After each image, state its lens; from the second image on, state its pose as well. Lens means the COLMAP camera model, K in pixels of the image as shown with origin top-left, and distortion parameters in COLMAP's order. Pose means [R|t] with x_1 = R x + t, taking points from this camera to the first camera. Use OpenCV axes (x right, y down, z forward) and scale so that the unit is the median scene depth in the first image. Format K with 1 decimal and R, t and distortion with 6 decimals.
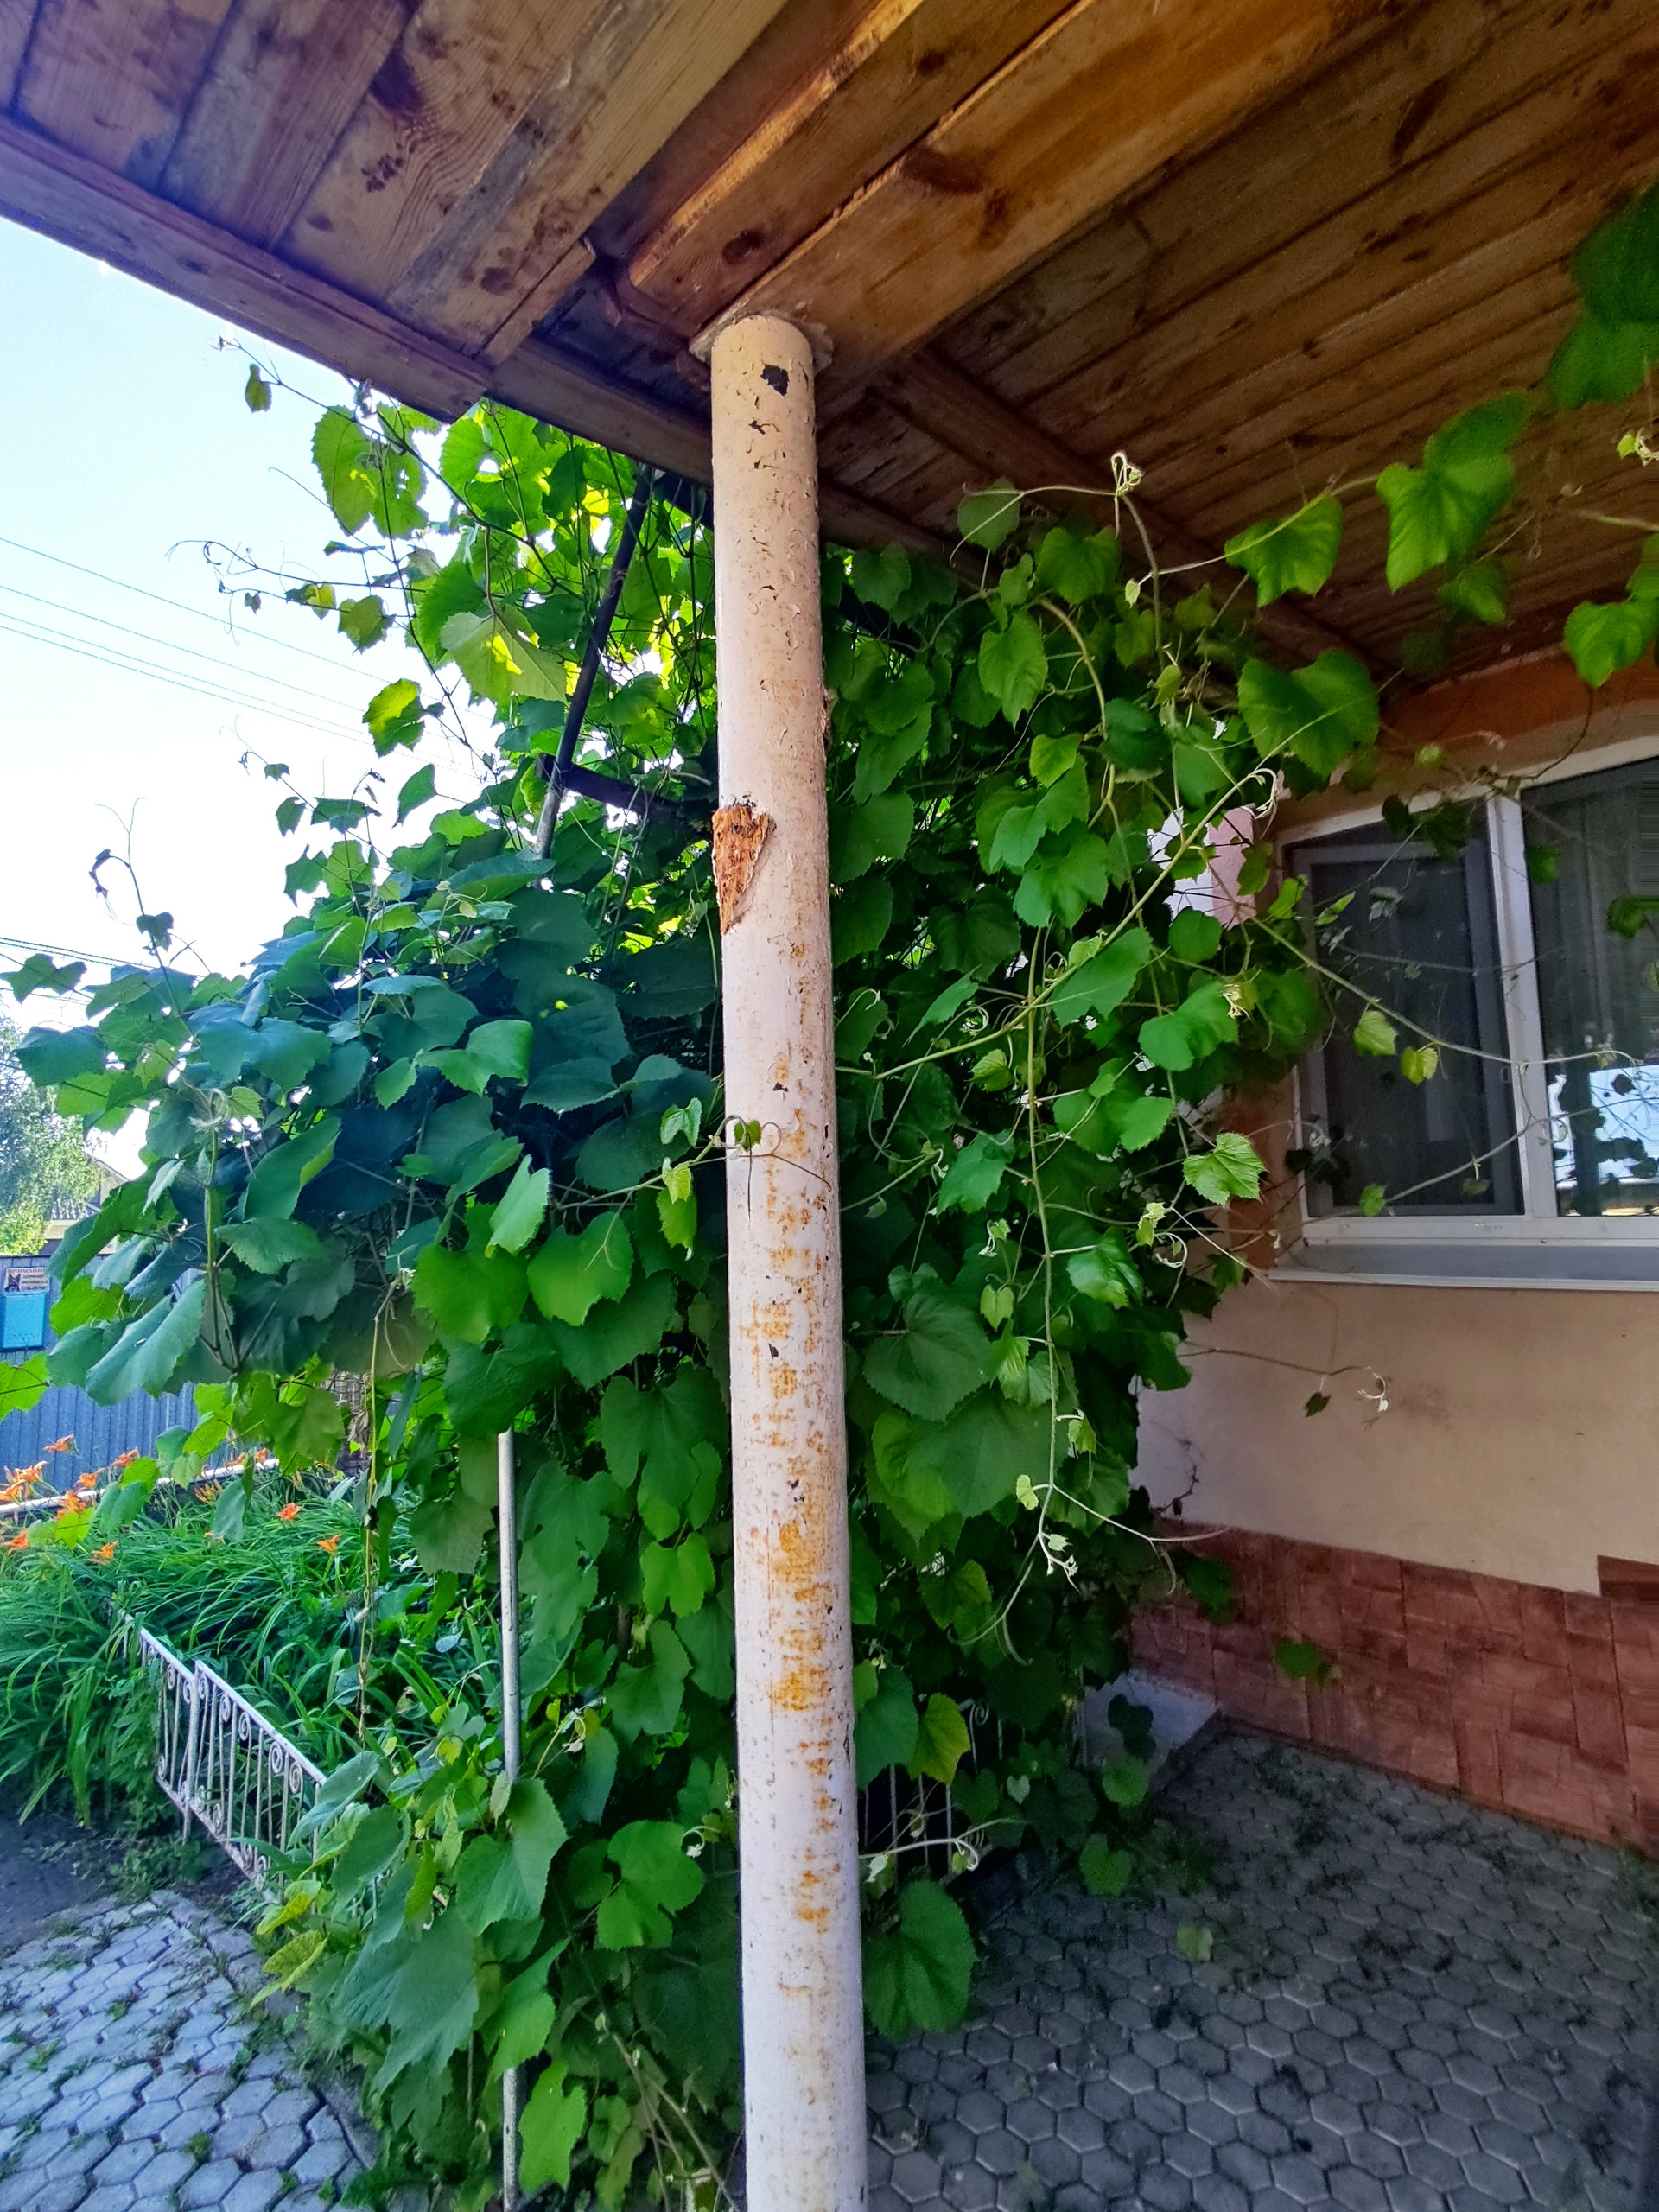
lens RADIAL K [[1010.3, 0, 834.7], [0, 1010.3, 1112.3], [0, 0, 1]] dist [0.001615, -0.000936]
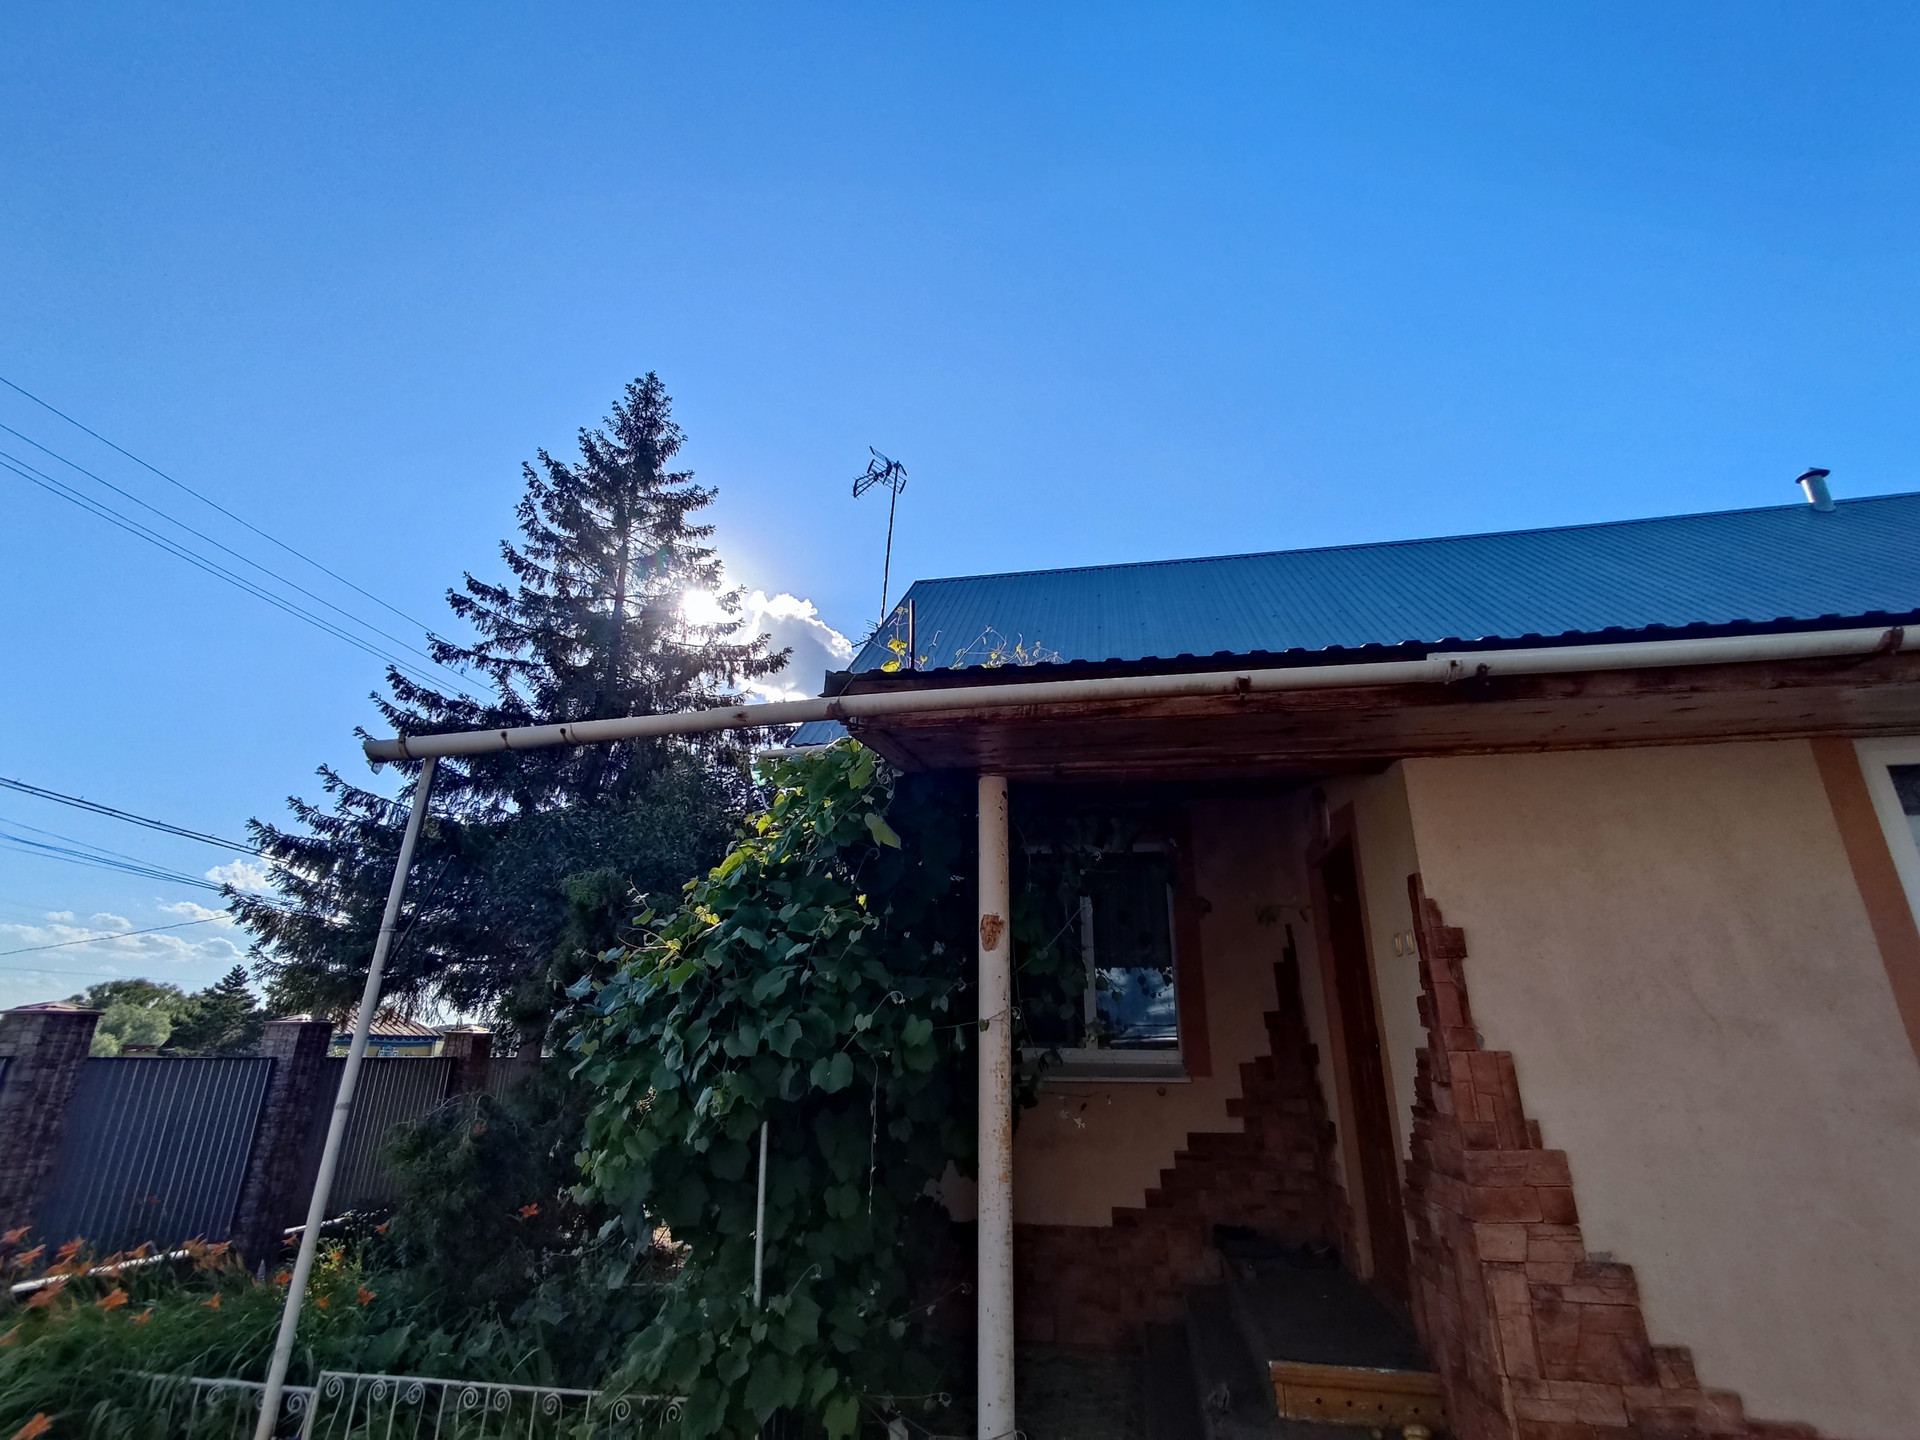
lens RADIAL K [[876.9, 0, 953.2], [0, 876.9, 721.4], [0, 0, 1]] dist [0.001615, -0.000936]
pose [[0.854802, 0.197568, 0.479875, -0.720264], [-0.075569, 0.962229, -0.261544, -0.075310], [-0.513422, 0.187305, 0.837445, -0.683838]]
